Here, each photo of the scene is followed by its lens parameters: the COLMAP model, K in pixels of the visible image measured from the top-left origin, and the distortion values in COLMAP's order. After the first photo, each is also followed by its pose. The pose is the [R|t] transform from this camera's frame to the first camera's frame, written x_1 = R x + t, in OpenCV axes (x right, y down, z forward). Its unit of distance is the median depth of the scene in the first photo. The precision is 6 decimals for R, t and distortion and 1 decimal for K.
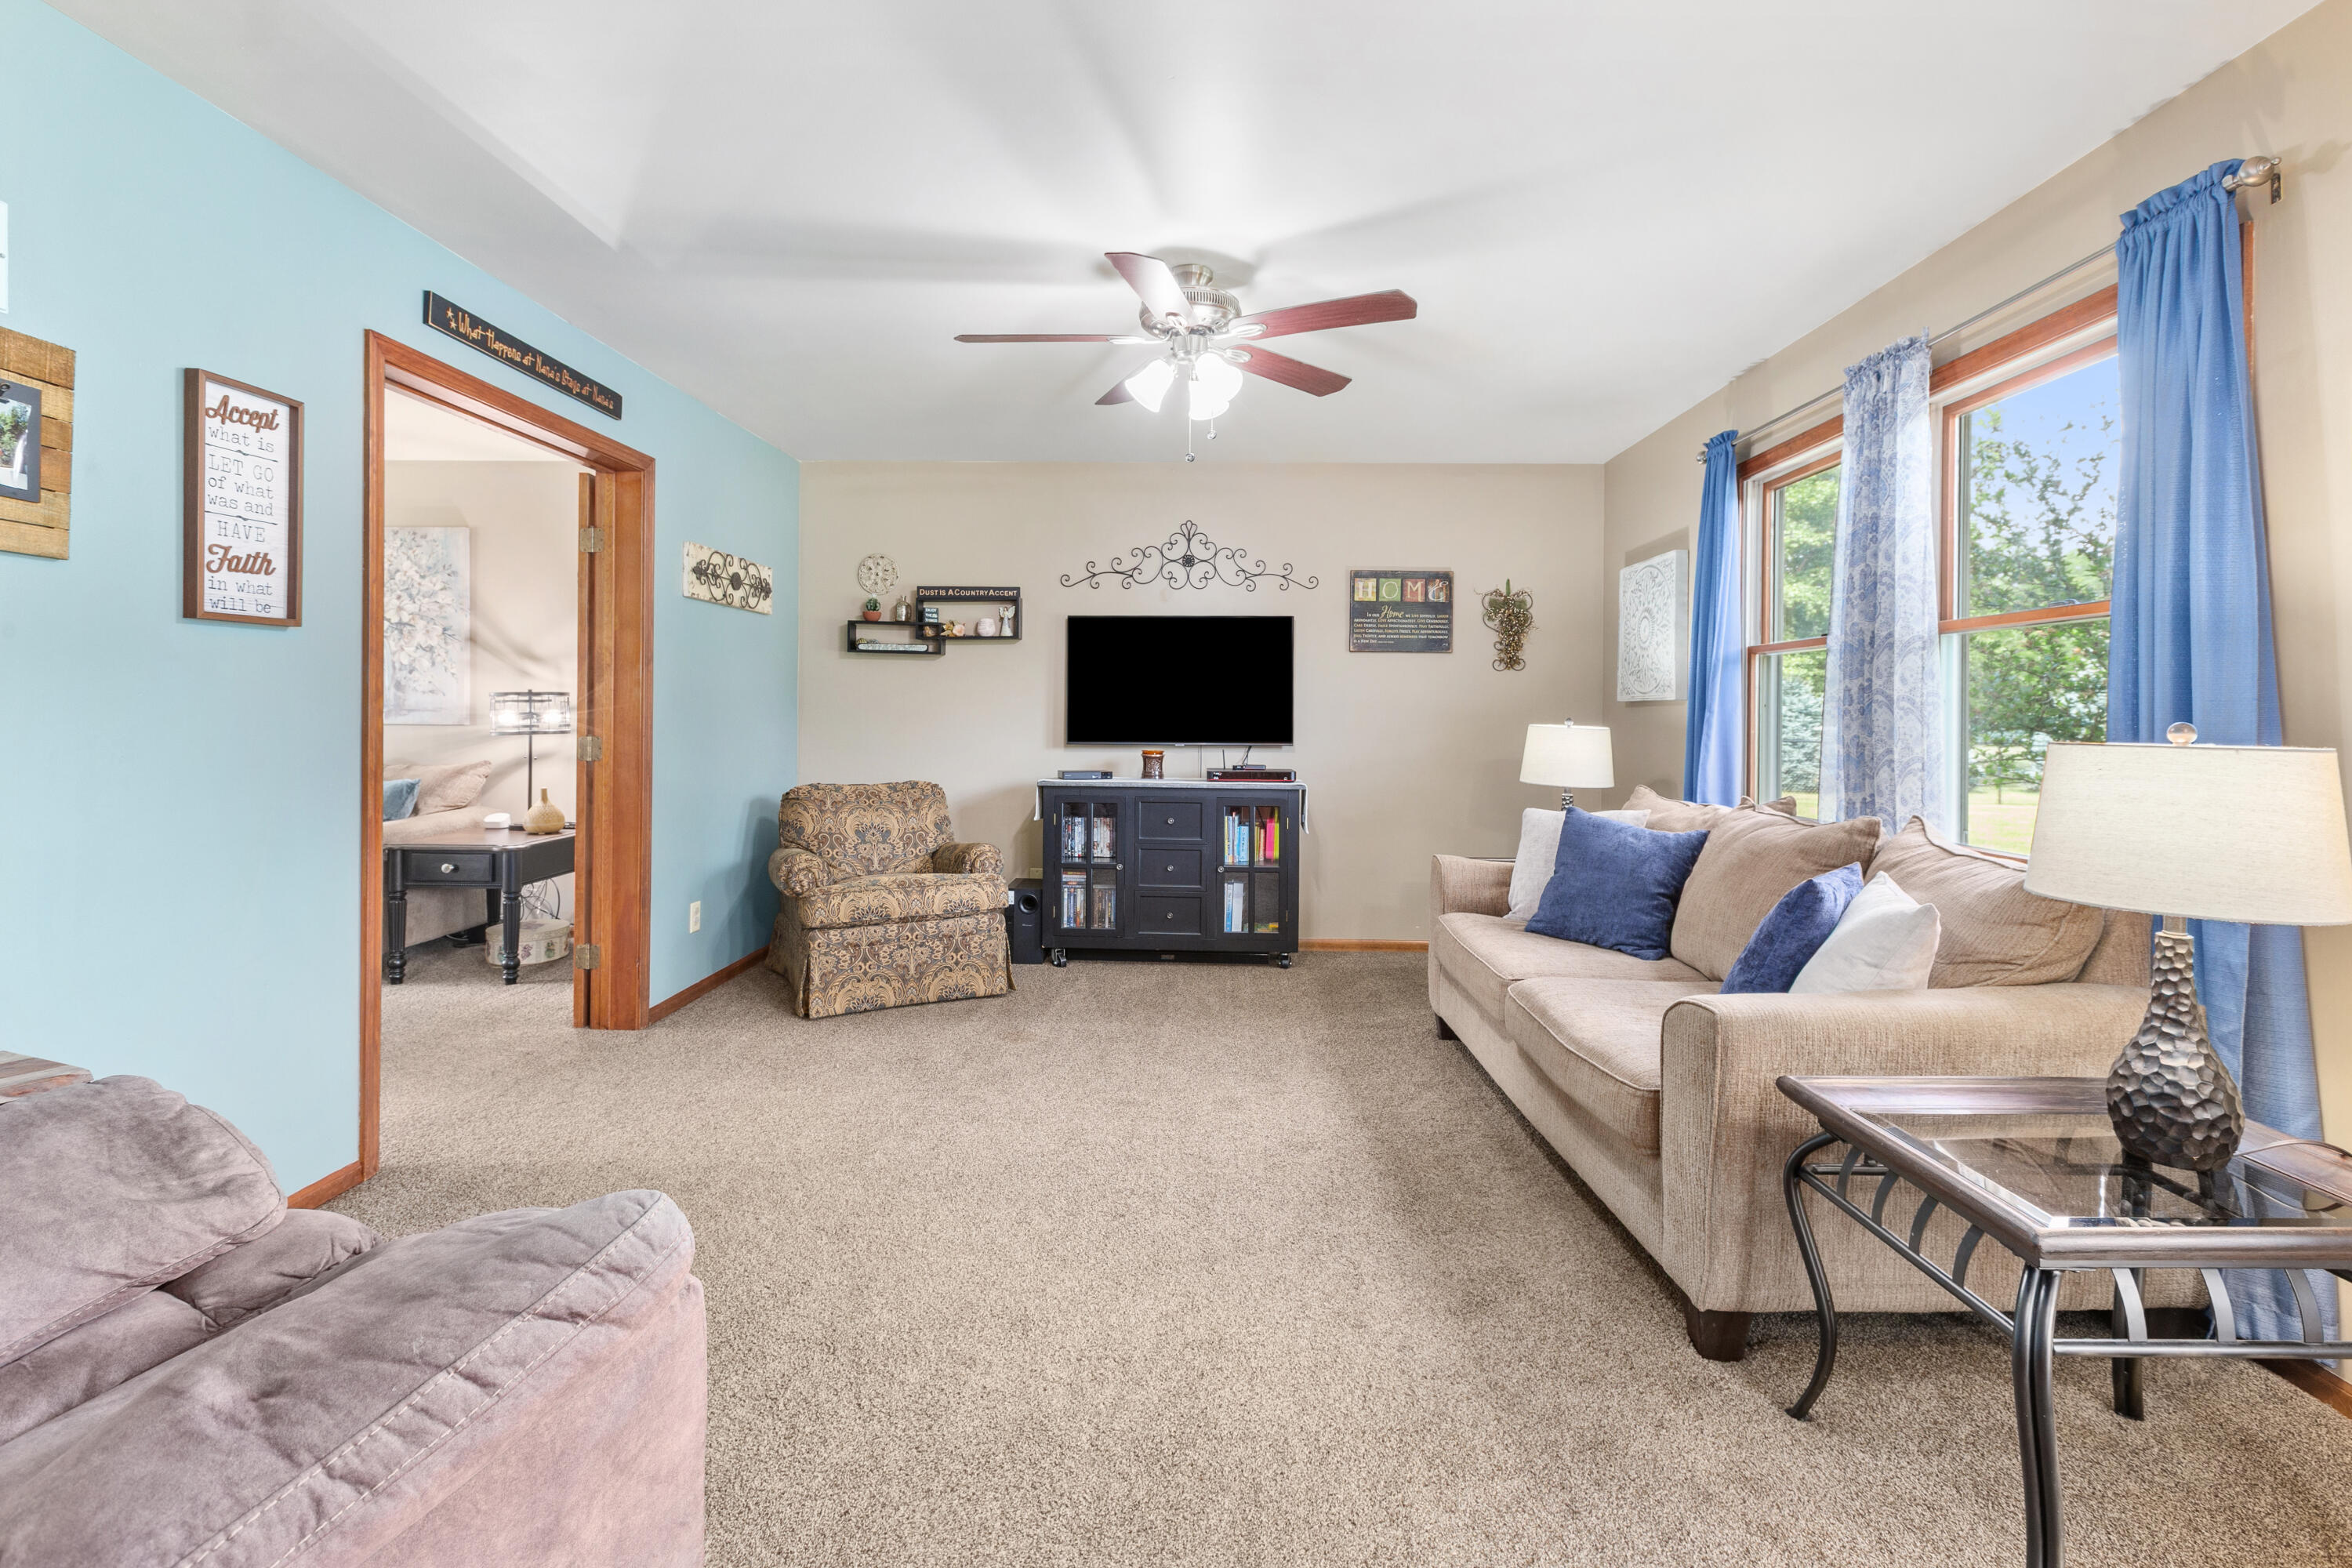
lens RADIAL K [[1077.6, 0, 1191.0], [0, 1077.6, 713.0], [0, 0, 1]] dist [-0.002107, -0.000207]
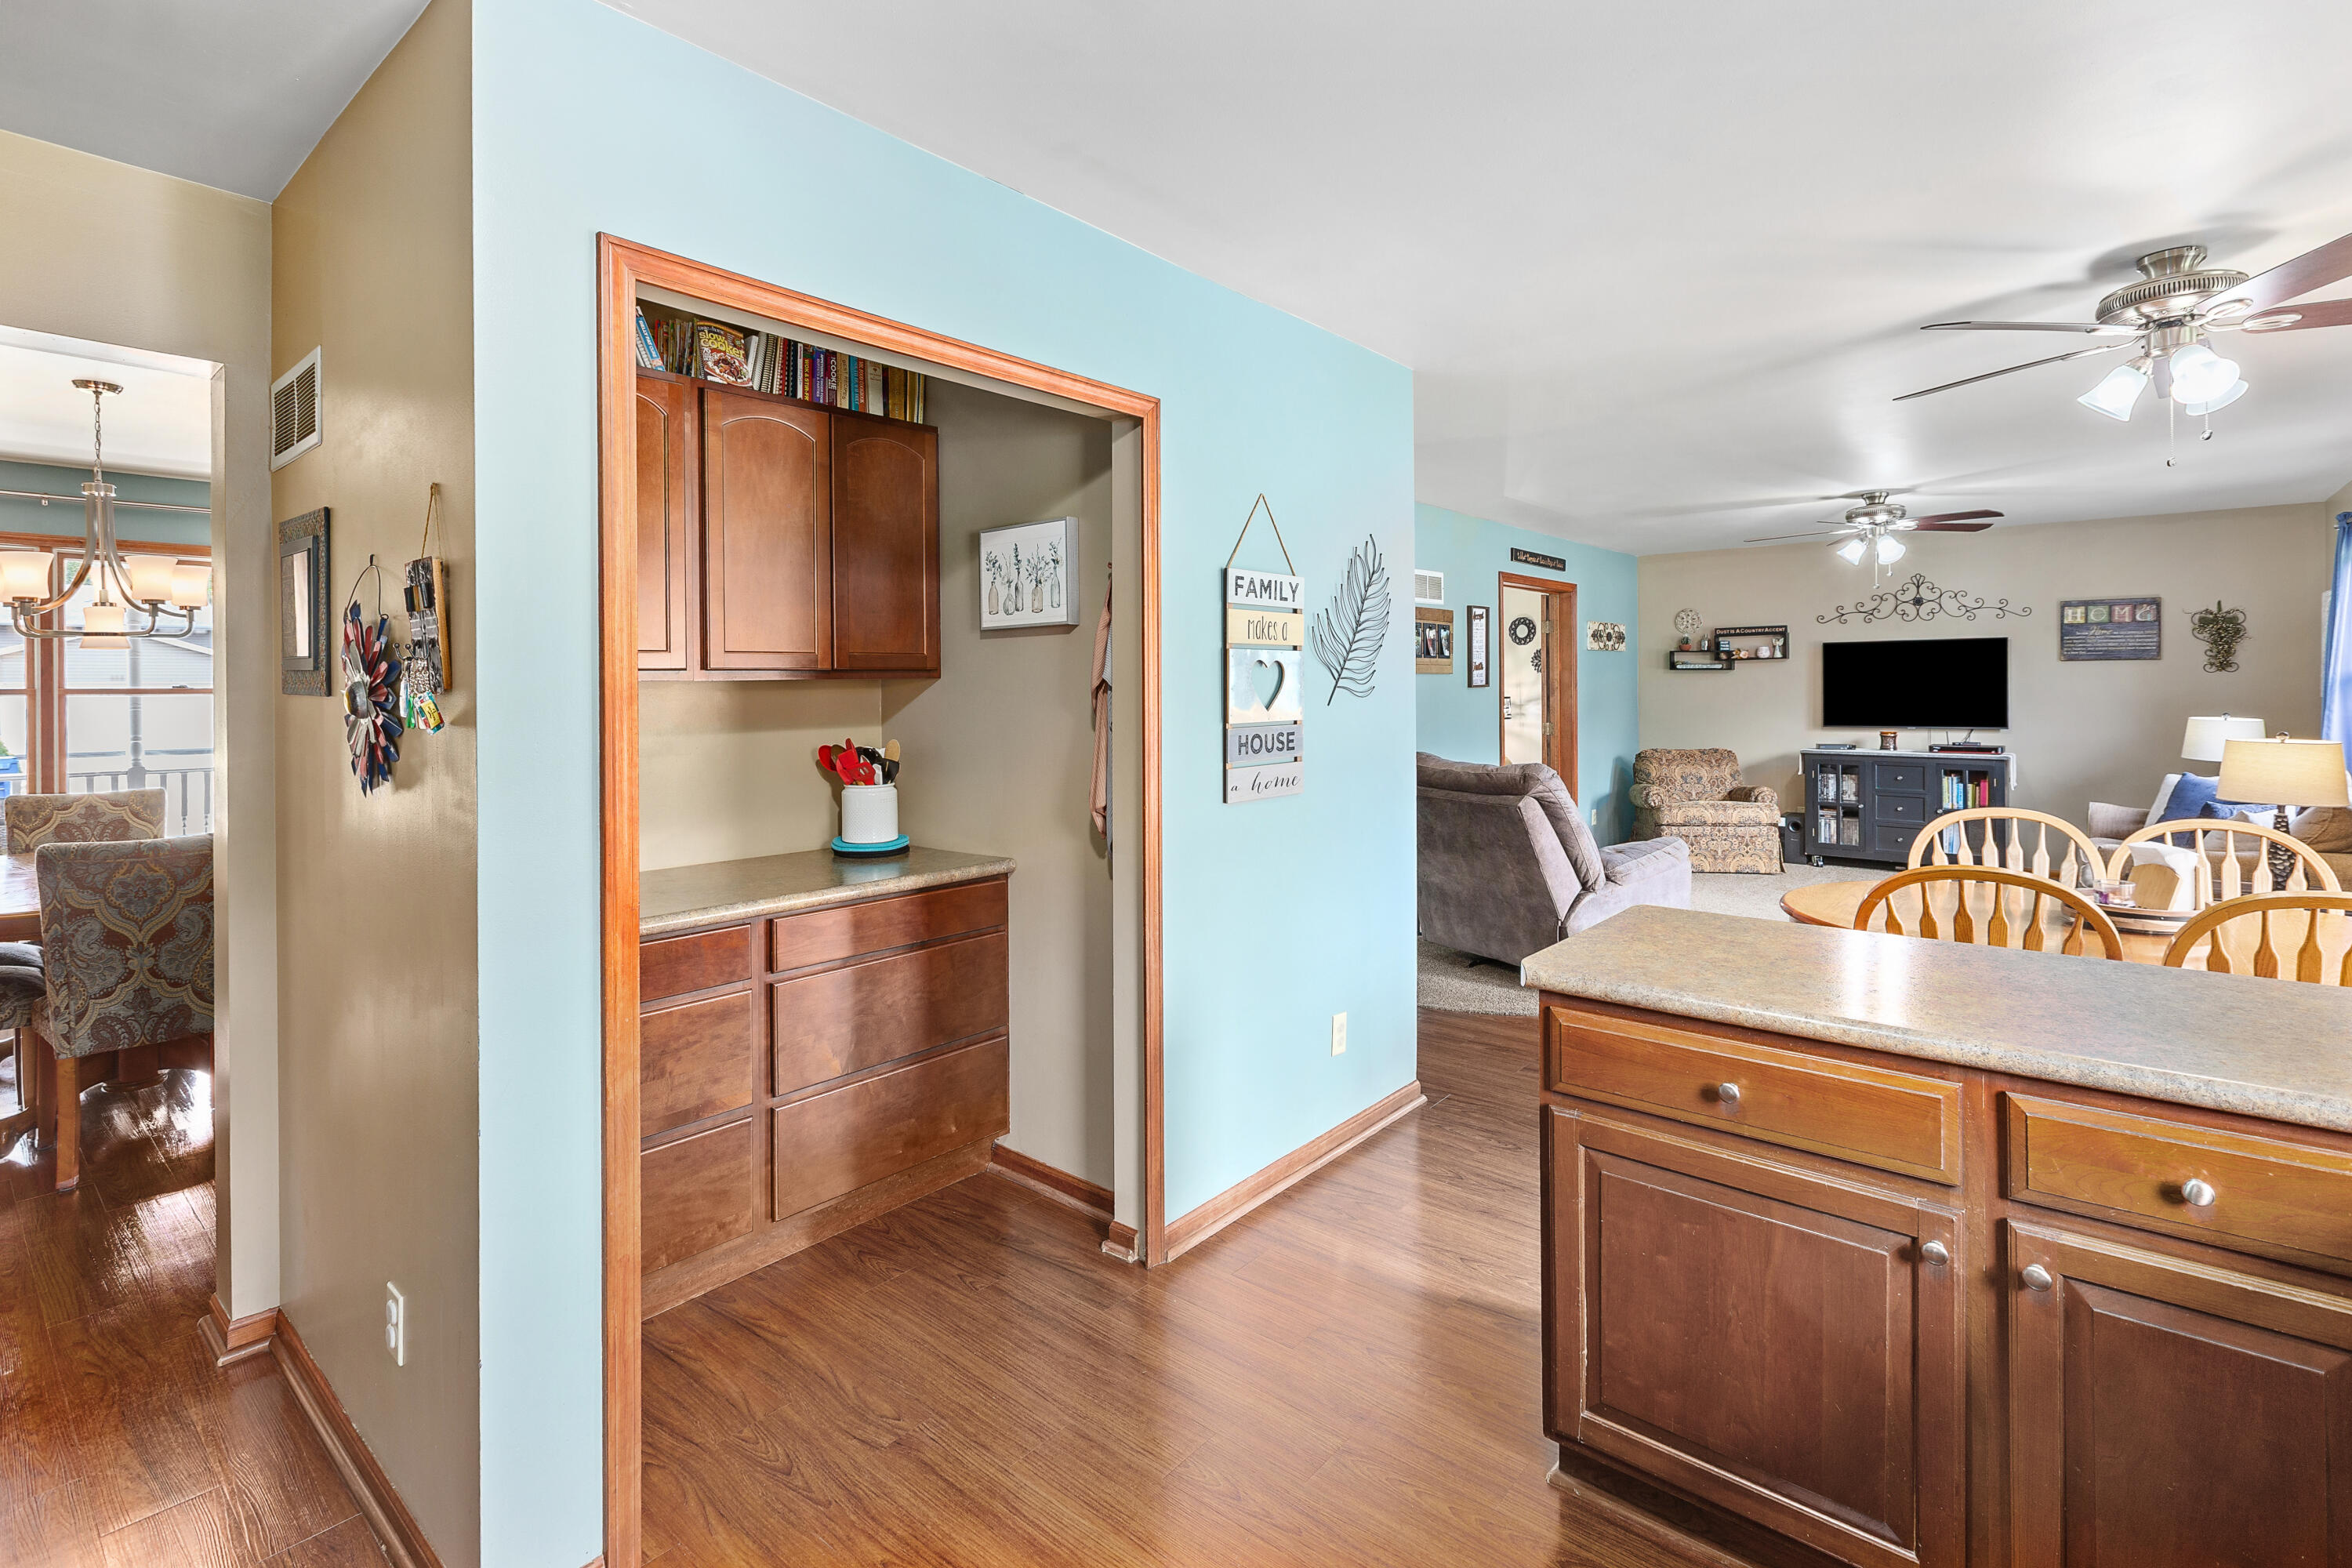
lens RADIAL K [[1077.6, 0, 1171.8], [0, 1077.6, 698.1], [0, 0, 1]] dist [-0.002107, -0.000207]
pose [[0.771089, -0.009852, -0.636651, 0.150243], [0.017038, 0.999841, 0.005164, -0.036601], [0.636500, -0.014830, 0.771134, -0.793025]]
